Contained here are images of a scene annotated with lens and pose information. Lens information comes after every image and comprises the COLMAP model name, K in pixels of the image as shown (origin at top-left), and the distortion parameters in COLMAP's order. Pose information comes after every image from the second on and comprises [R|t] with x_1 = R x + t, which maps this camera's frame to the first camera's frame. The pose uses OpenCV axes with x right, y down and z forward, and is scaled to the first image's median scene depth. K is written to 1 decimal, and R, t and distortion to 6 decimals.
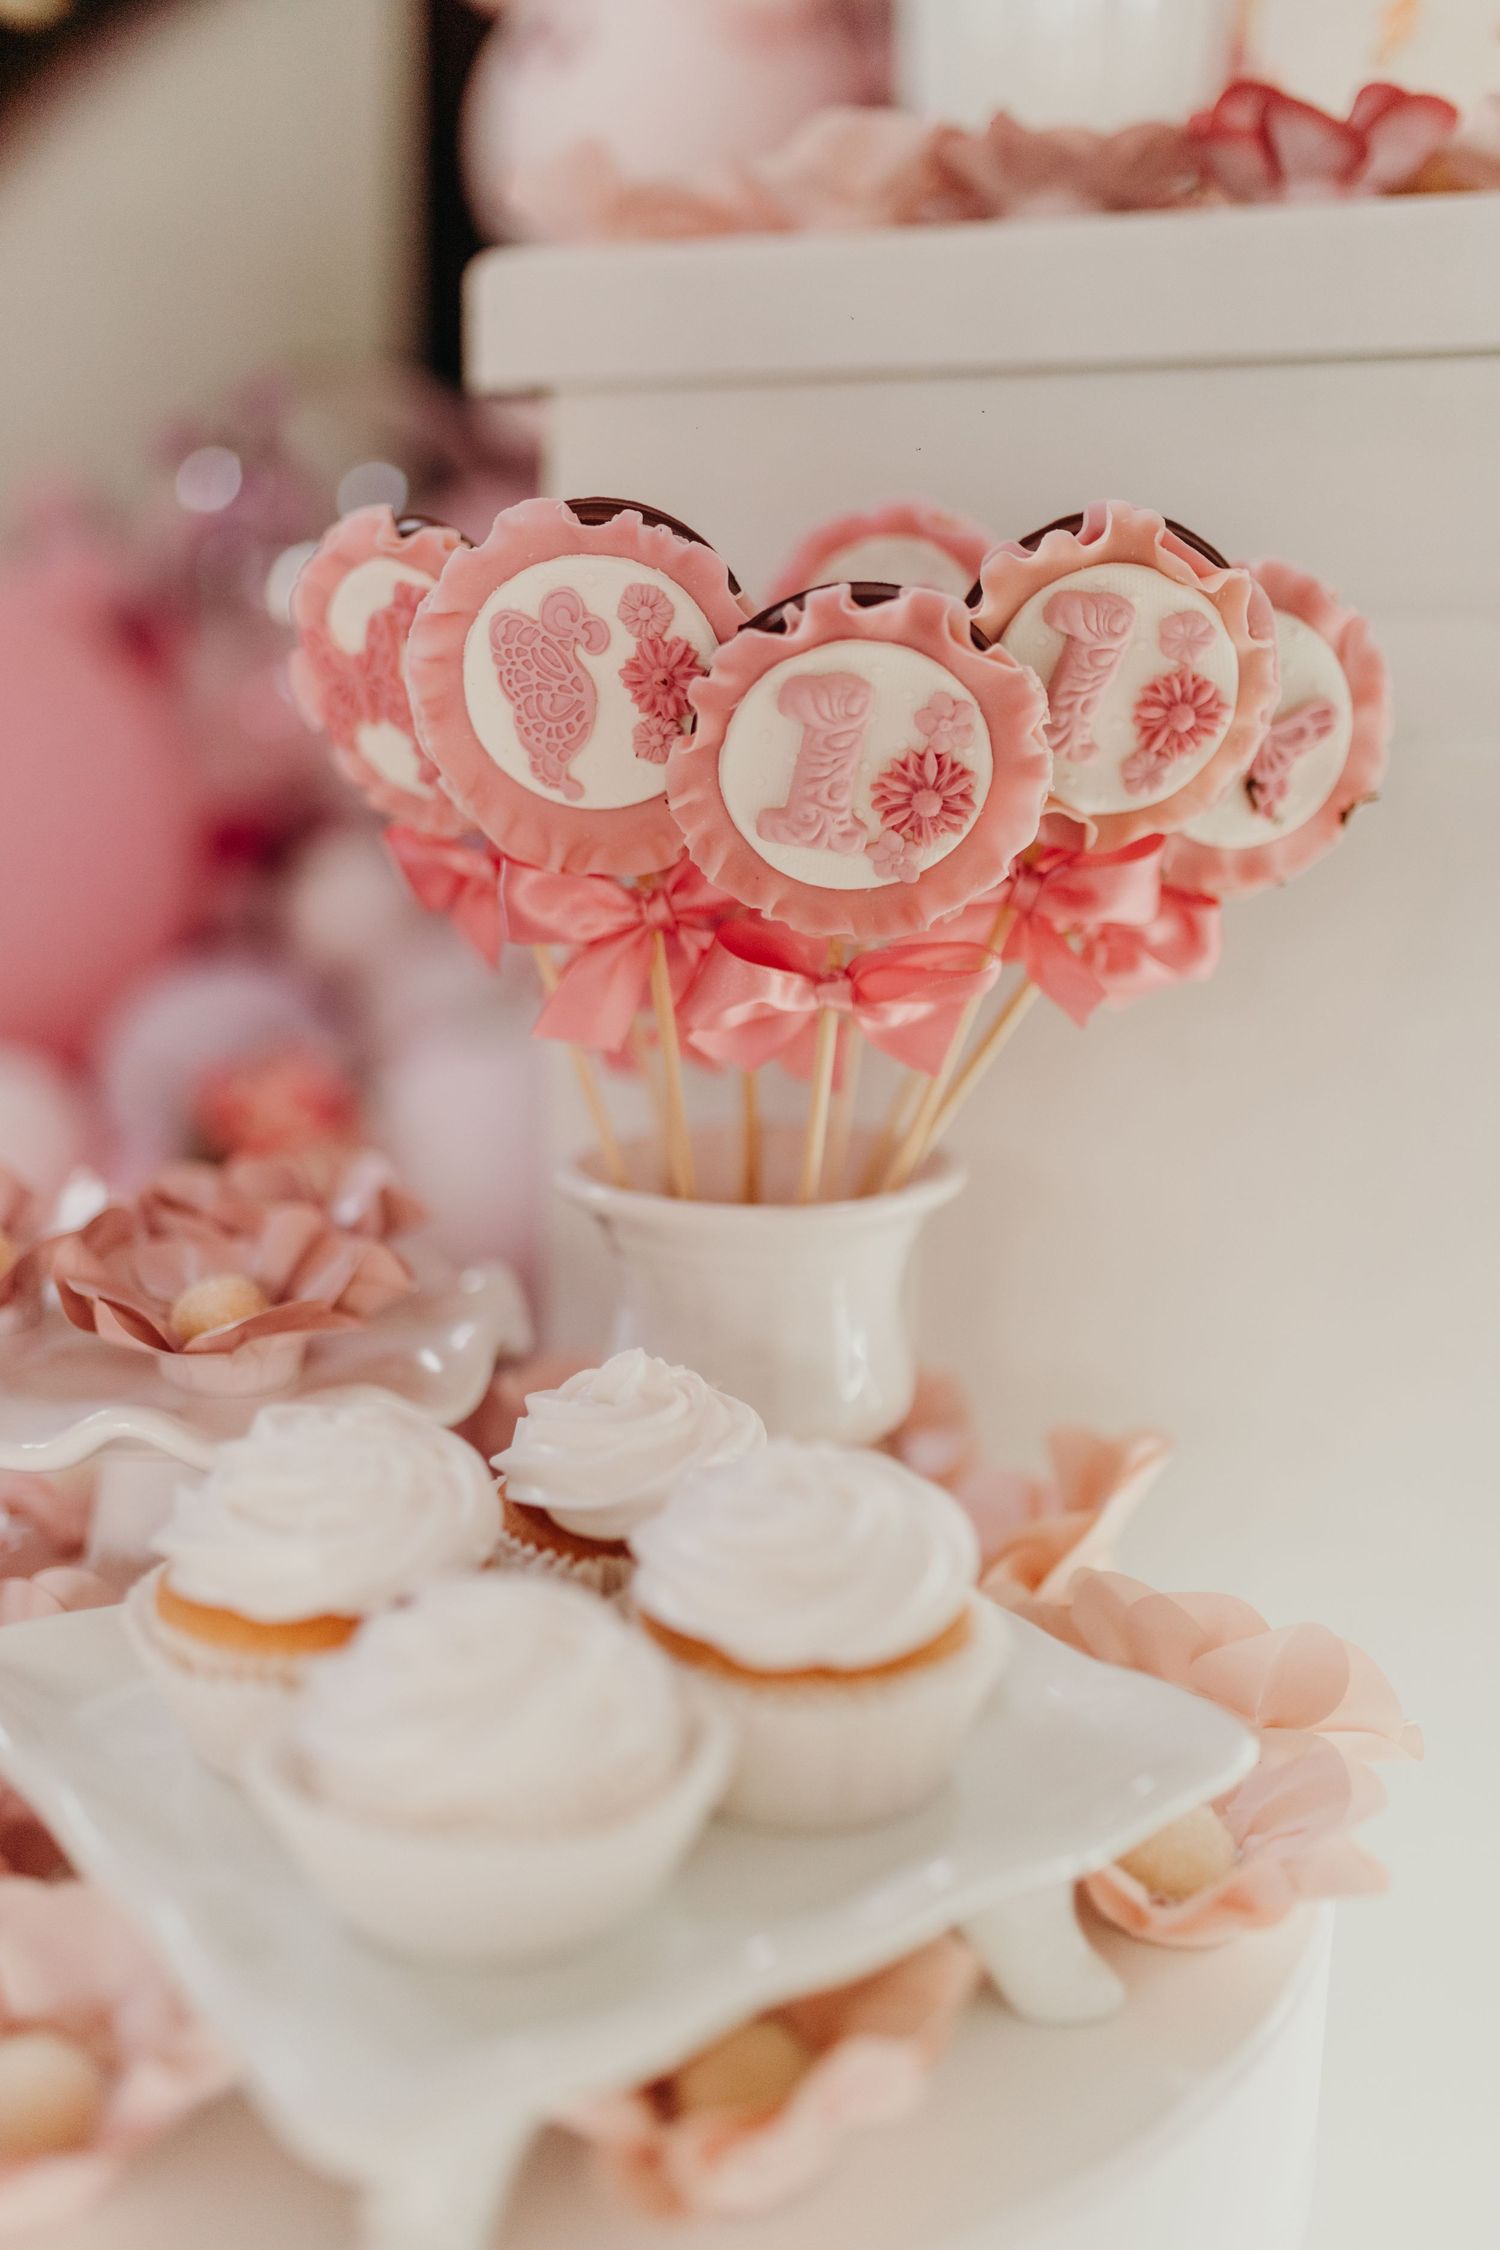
lens RADIAL K [[2220.2, 0, 760.7], [0, 2220.2, 1120.4], [0, 0, 1]] dist [-0.008546, 0.000000]
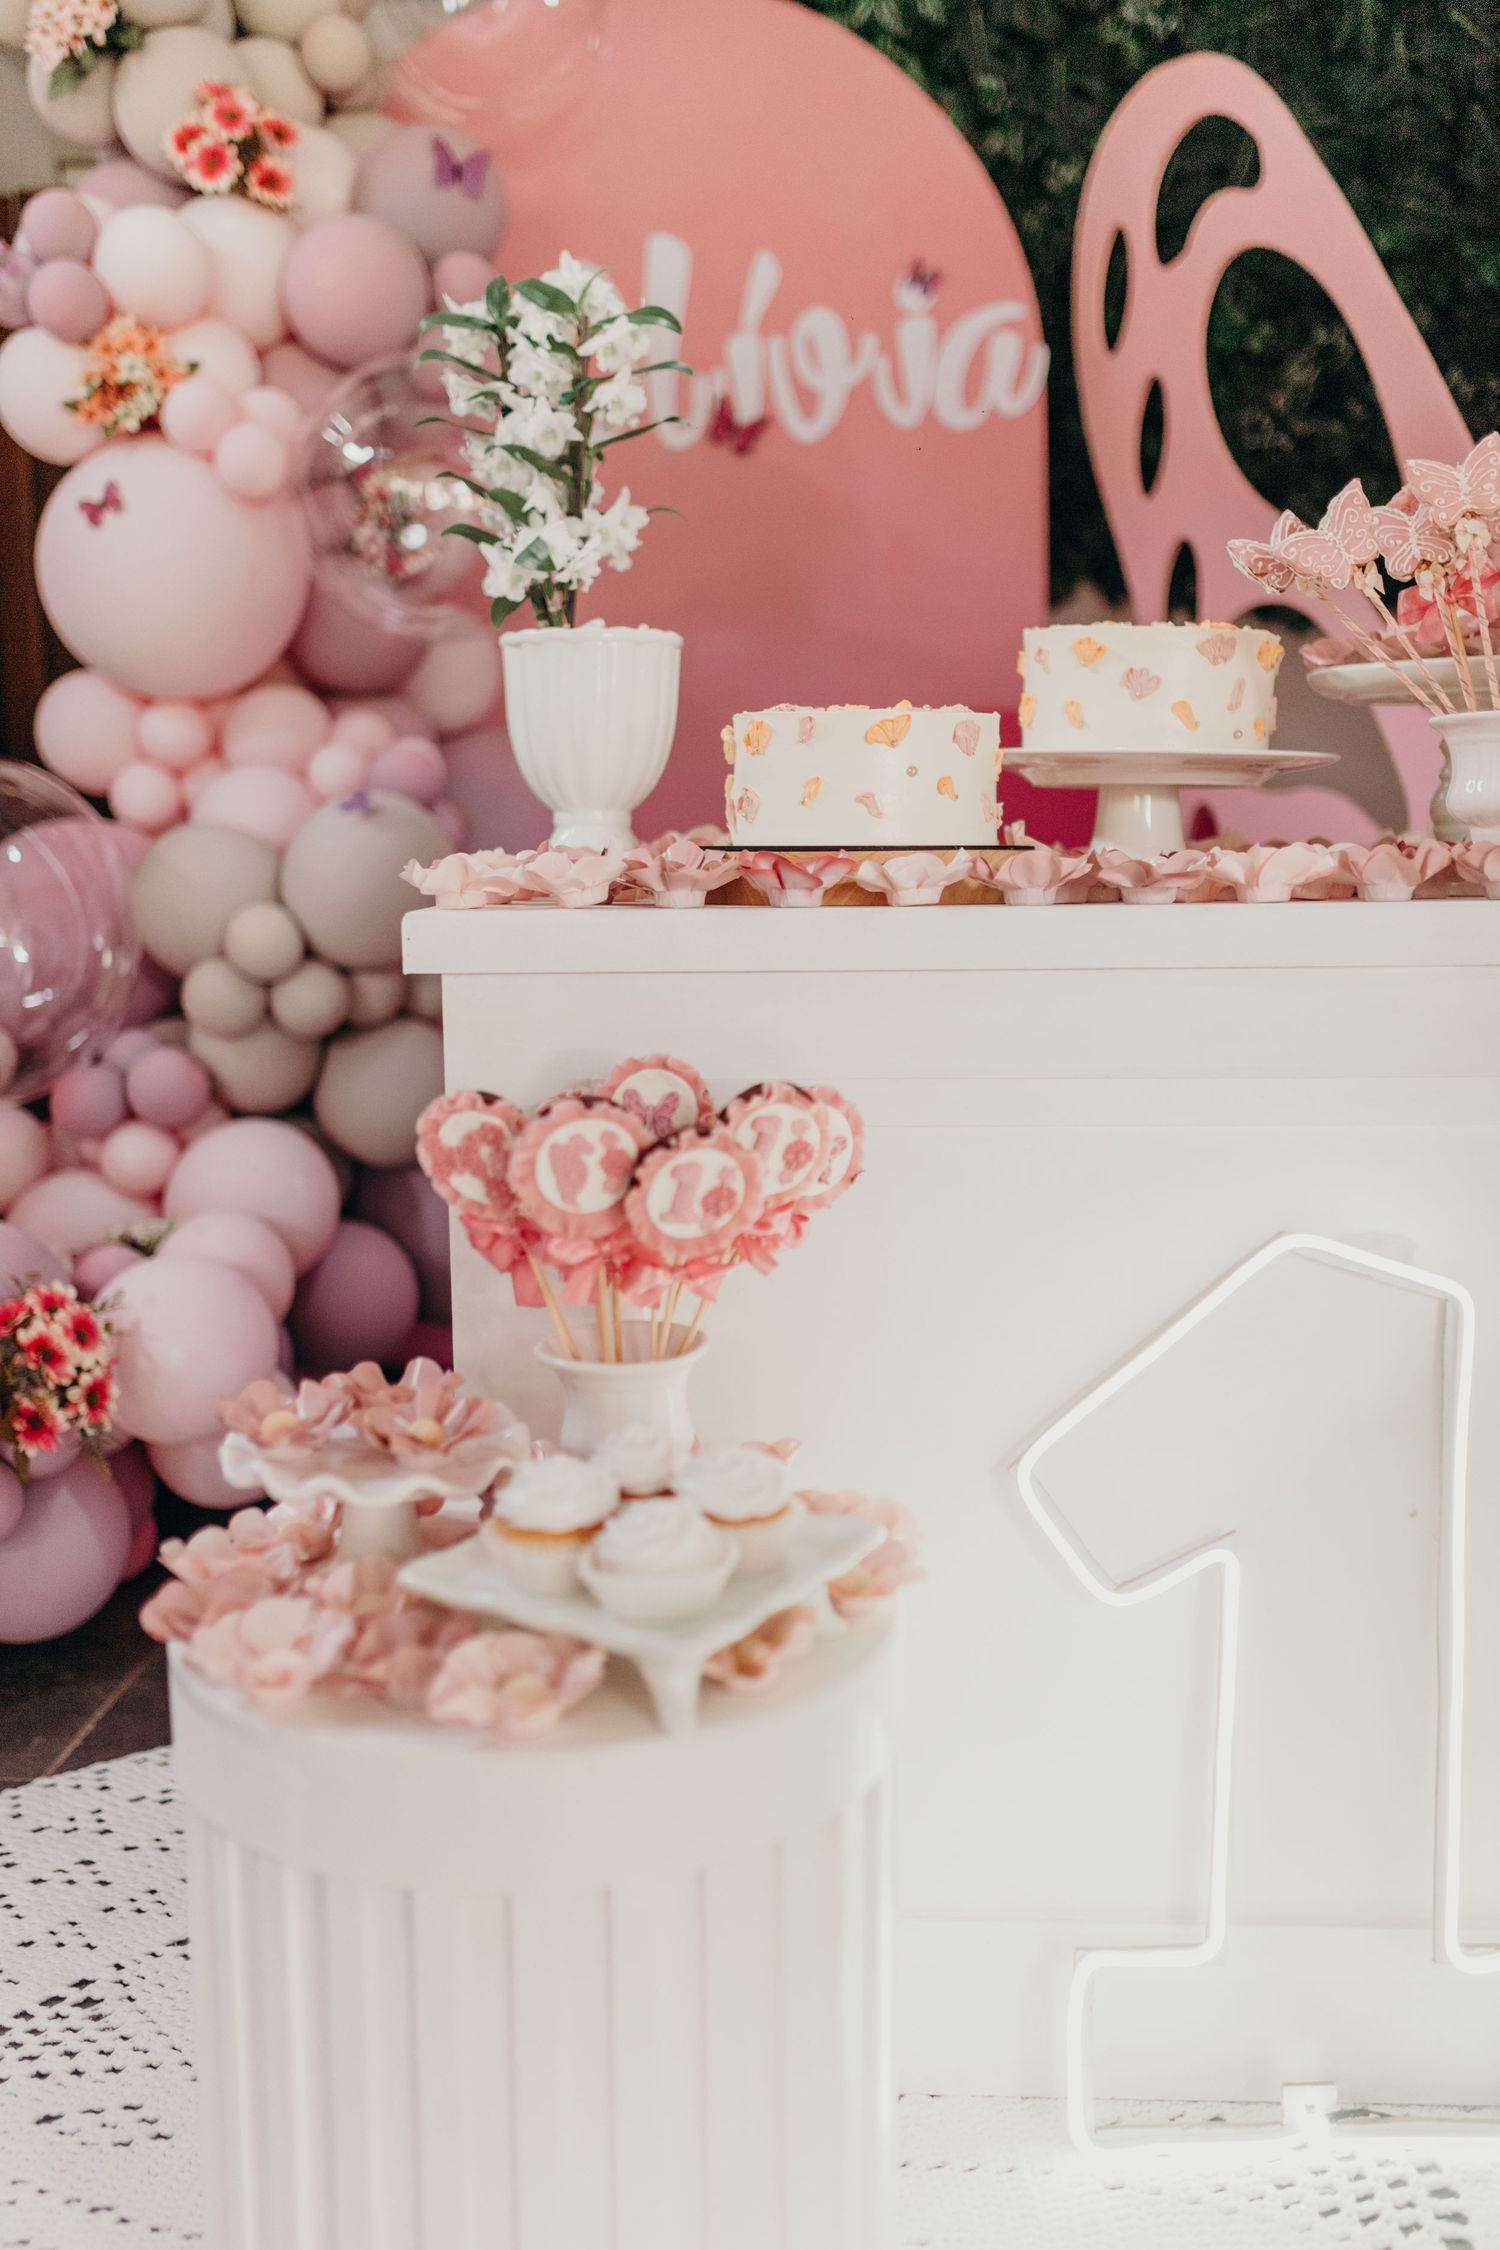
lens RADIAL K [[2220.2, 0, 748.5], [0, 2220.2, 1147.4], [0, 0, 1]] dist [-0.008546, 0.000000]
pose [[0.943272, -0.083349, 0.321388, -0.716662], [0.091806, 0.995714, -0.011222, -0.172689], [-0.319075, 0.040091, 0.946881, -1.471132]]
